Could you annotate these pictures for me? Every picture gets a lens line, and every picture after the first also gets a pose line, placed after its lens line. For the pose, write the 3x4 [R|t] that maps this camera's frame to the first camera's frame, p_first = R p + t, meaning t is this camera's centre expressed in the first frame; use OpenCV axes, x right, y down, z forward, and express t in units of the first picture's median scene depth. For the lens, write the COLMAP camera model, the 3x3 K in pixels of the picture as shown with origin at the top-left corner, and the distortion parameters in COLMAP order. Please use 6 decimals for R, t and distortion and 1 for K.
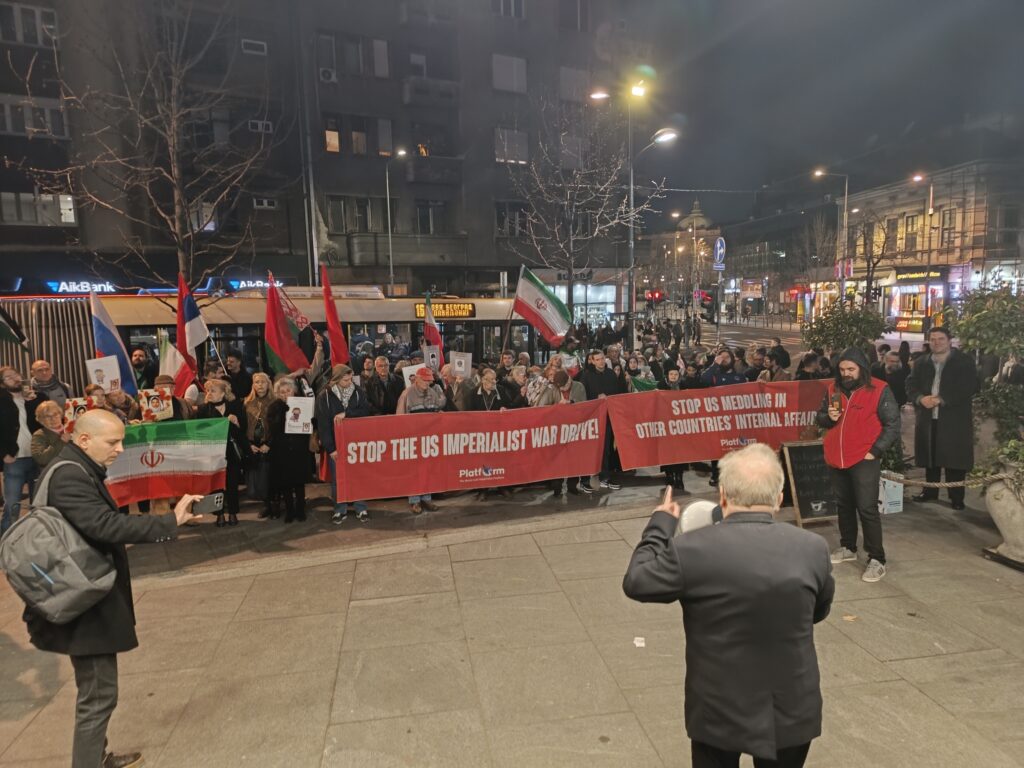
lens RADIAL K [[706.8, 0, 514.6], [0, 706.8, 379.7], [0, 0, 1]] dist [0.035584, -0.032482]
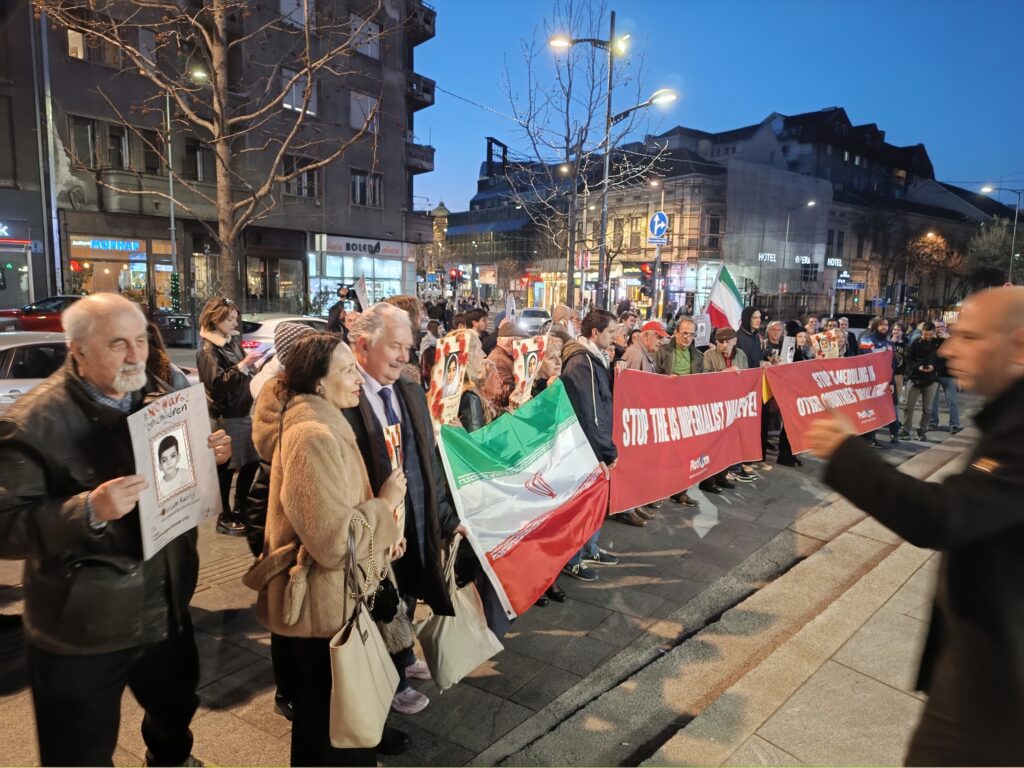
lens RADIAL K [[706.8, 0, 514.6], [0, 706.8, 379.7], [0, 0, 1]] dist [0.035584, -0.032482]
pose [[0.894000, -0.012749, 0.447886, -0.150049], [0.004141, 0.999788, 0.020194, 0.007145], [-0.448048, -0.016198, 0.893863, 0.083136]]
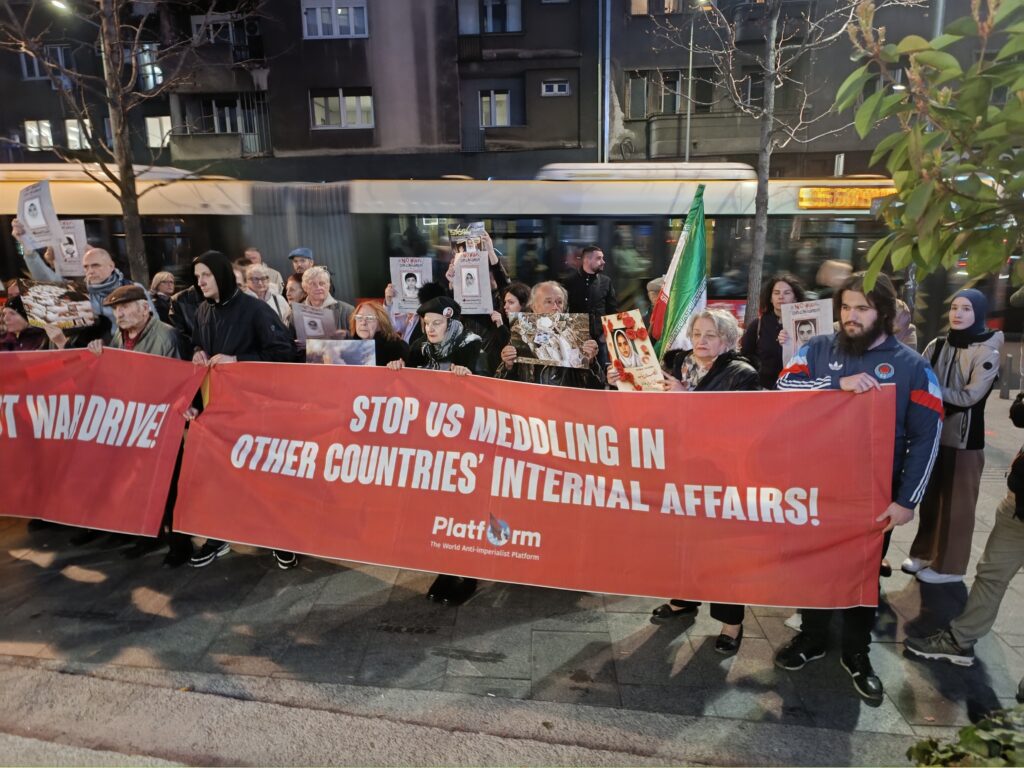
lens RADIAL K [[706.8, 0, 514.6], [0, 706.8, 379.7], [0, 0, 1]] dist [0.035584, -0.032482]
pose [[0.821543, 0.126624, -0.555907, 0.110311], [-0.063077, 0.989226, 0.132107, -0.004850], [0.566646, -0.073466, 0.820680, 0.179281]]
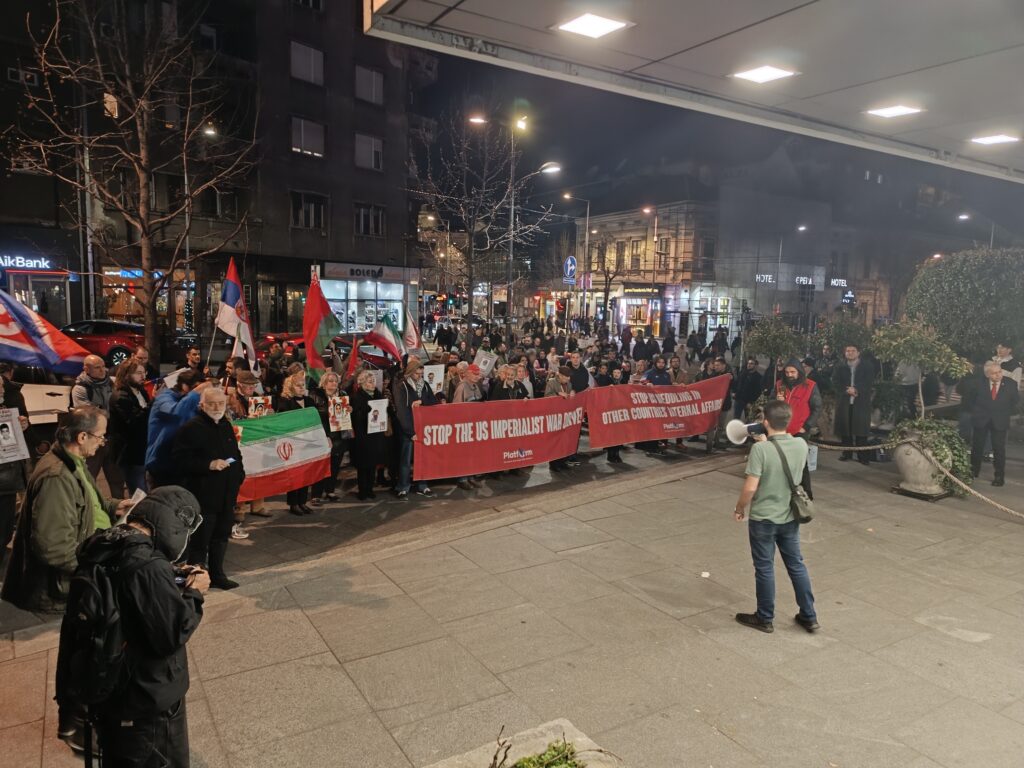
lens RADIAL K [[702.8, 0, 511.8], [0, 702.8, 378.2], [0, 0, 1]] dist [0.048688, -0.039964]
pose [[0.923023, 0.007245, 0.384677, -0.108736], [-0.009190, 0.999953, 0.003219, 0.000343], [-0.384635, -0.006506, 0.923046, -0.020557]]
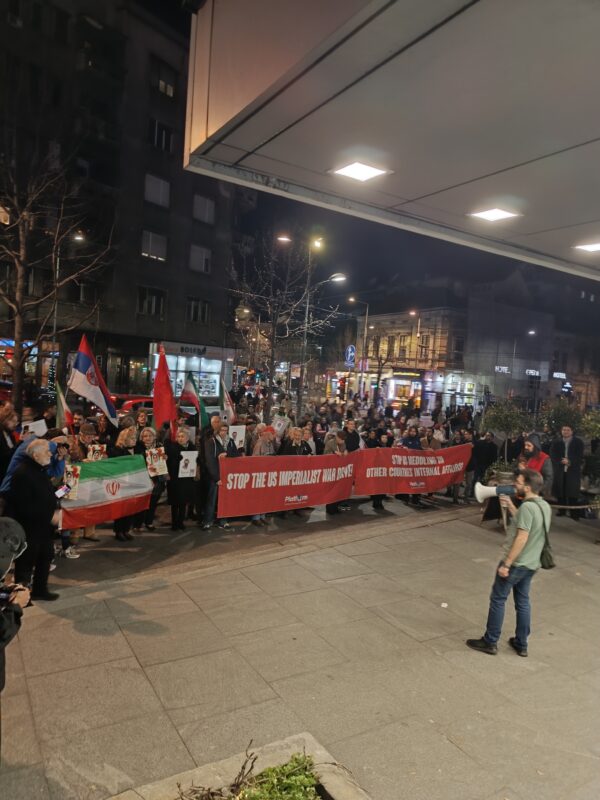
lens RADIAL K [[549.1, 0, 306.5], [0, 549.1, 401.8], [0, 0, 1]] dist [0.048688, -0.039964]
pose [[0.919581, 0.074932, 0.385690, -0.106190], [-0.055391, 0.996566, -0.061546, -0.000297], [-0.388977, 0.035232, 0.920573, -0.019918]]
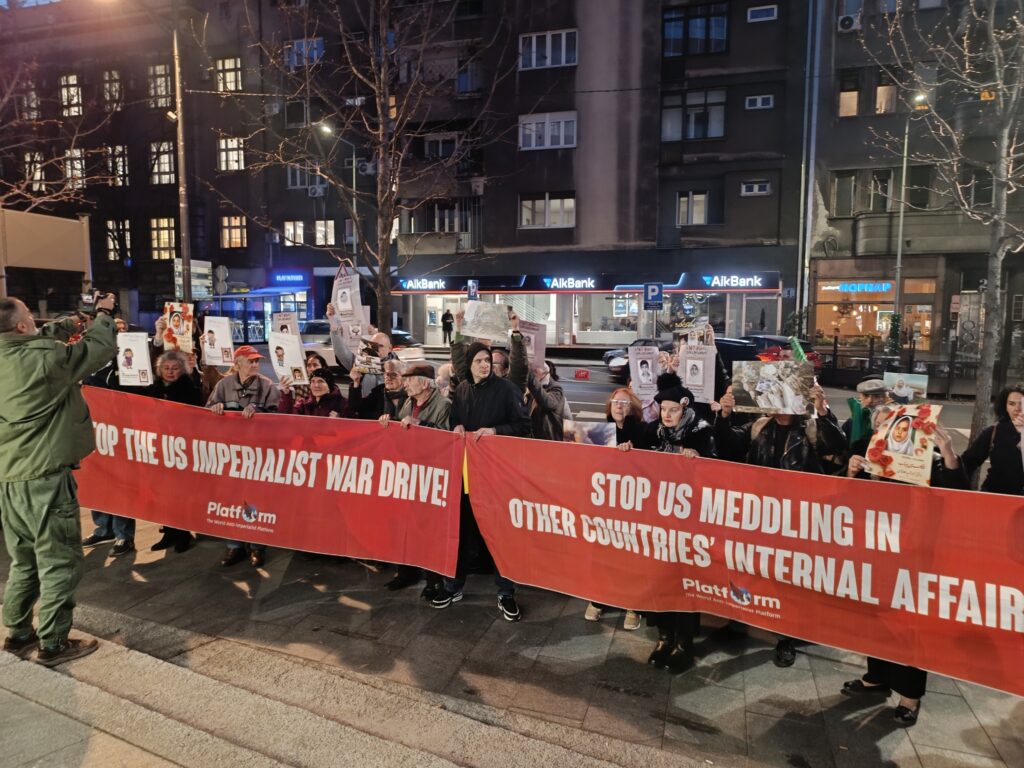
lens RADIAL K [[706.4, 0, 514.2], [0, 706.4, 372.4], [0, 0, 1]] dist [0.038536, -0.037968]
pose [[0.648977, 0.087919, -0.755711, 0.112830], [-0.110990, 0.993614, 0.020283, -0.004501], [0.752669, 0.070714, 0.654591, 0.166635]]
